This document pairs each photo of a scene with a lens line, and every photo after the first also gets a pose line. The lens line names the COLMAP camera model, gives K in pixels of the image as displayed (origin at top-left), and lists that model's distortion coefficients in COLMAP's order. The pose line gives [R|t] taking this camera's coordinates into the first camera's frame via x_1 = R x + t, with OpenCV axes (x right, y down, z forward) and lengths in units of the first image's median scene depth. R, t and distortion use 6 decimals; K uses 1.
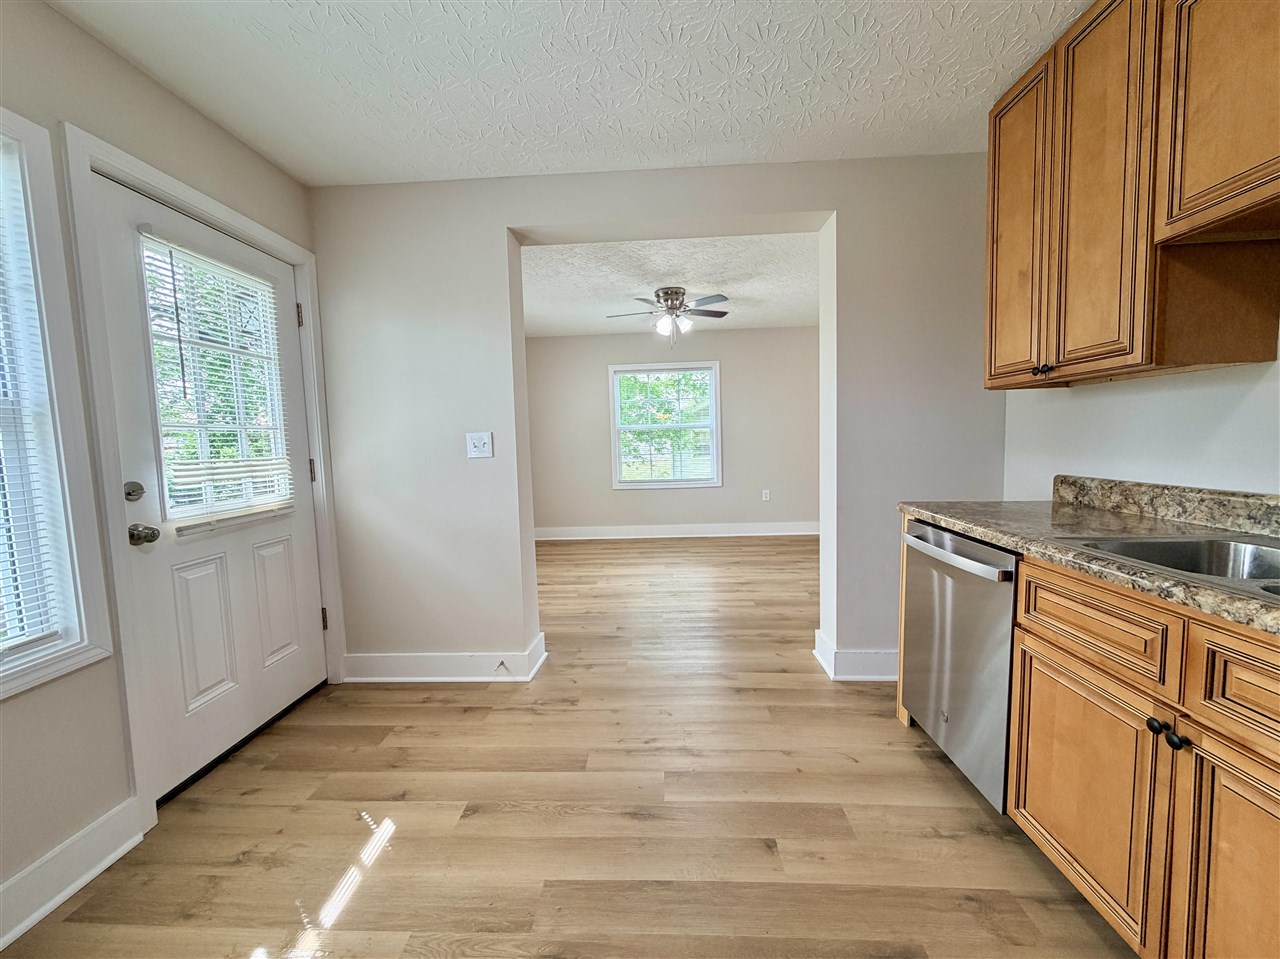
lens RADIAL K [[511.4, 0, 635.9], [0, 511.4, 479.5], [0, 0, 1]] dist [-0.000217, 0.000756]
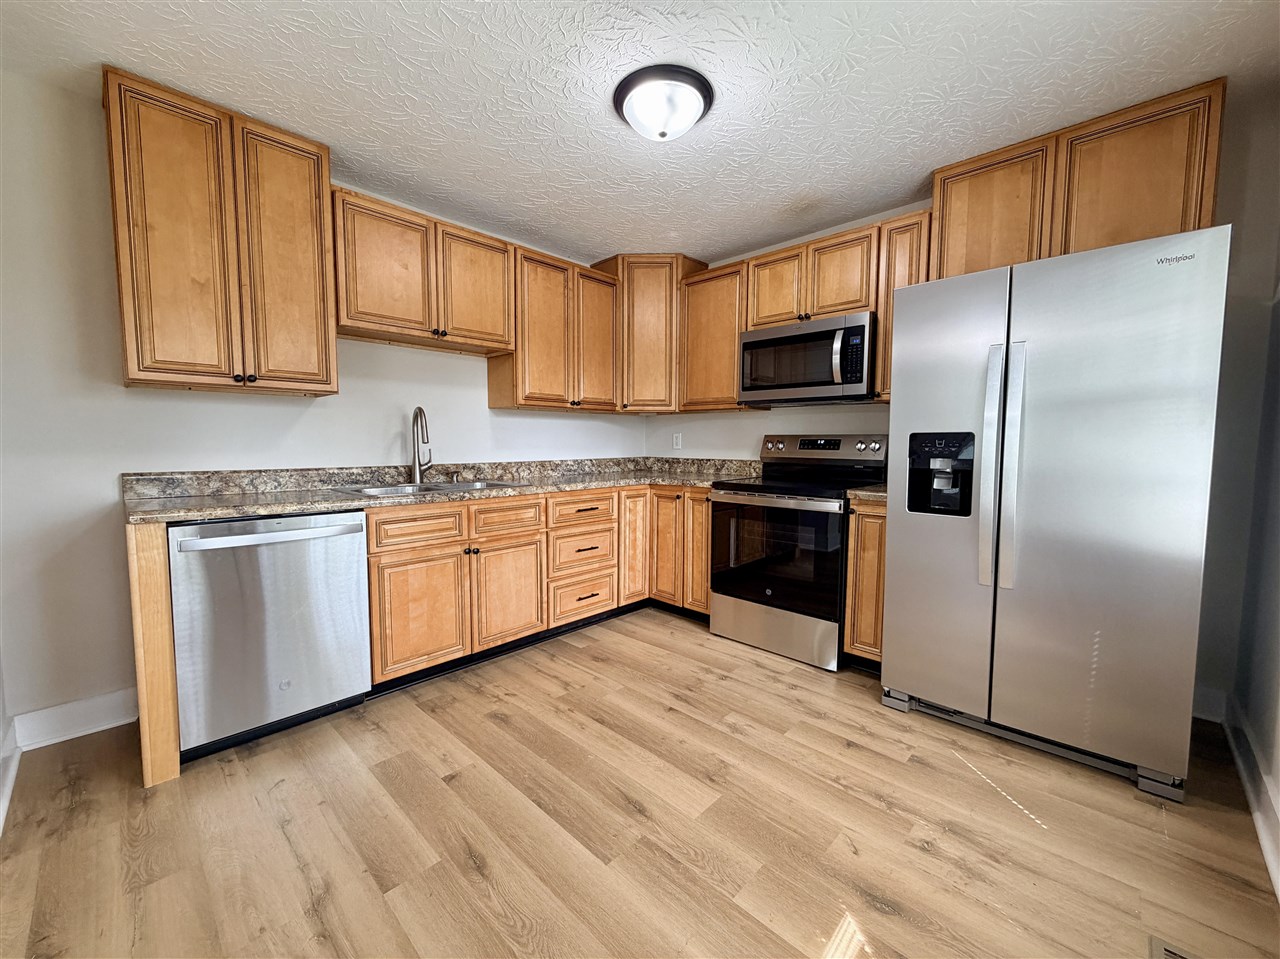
lens RADIAL K [[511.4, 0, 638.0], [0, 511.4, 475.7], [0, 0, 1]] dist [-0.000217, 0.000756]
pose [[-0.754503, -0.015209, 0.656121, -0.764149], [0.071333, 0.991908, 0.105021, -0.049549], [-0.652409, 0.126042, -0.747313, 1.428301]]
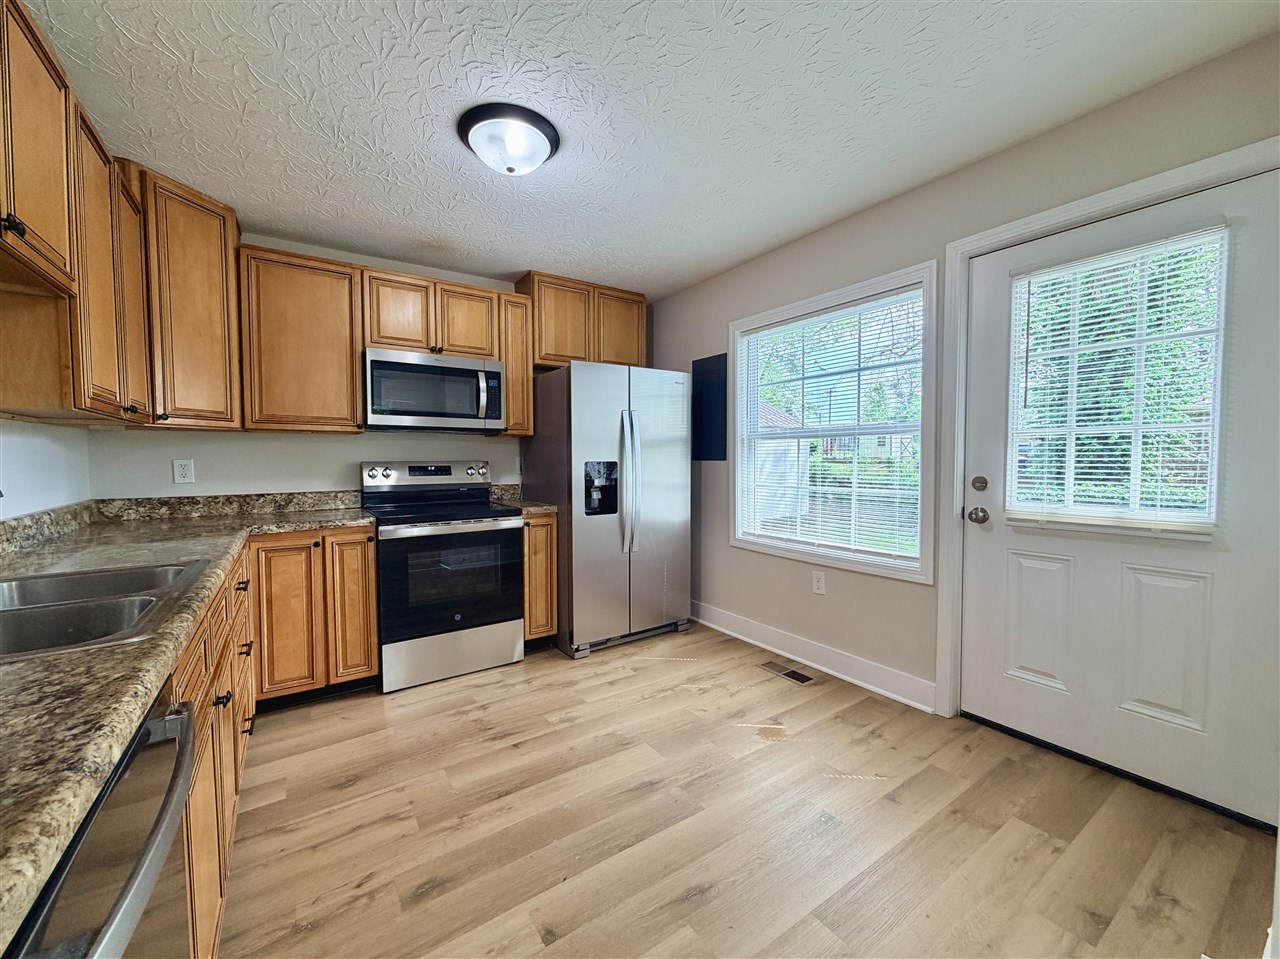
lens RADIAL K [[511.4, 0, 632.3], [0, 511.4, 474.6], [0, 0, 1]] dist [-0.000217, 0.000756]
pose [[-0.800325, 0.056642, -0.596885, 0.591097], [-0.016330, 0.993099, 0.116136, -0.149036], [0.599345, 0.102693, -0.793877, 1.606262]]
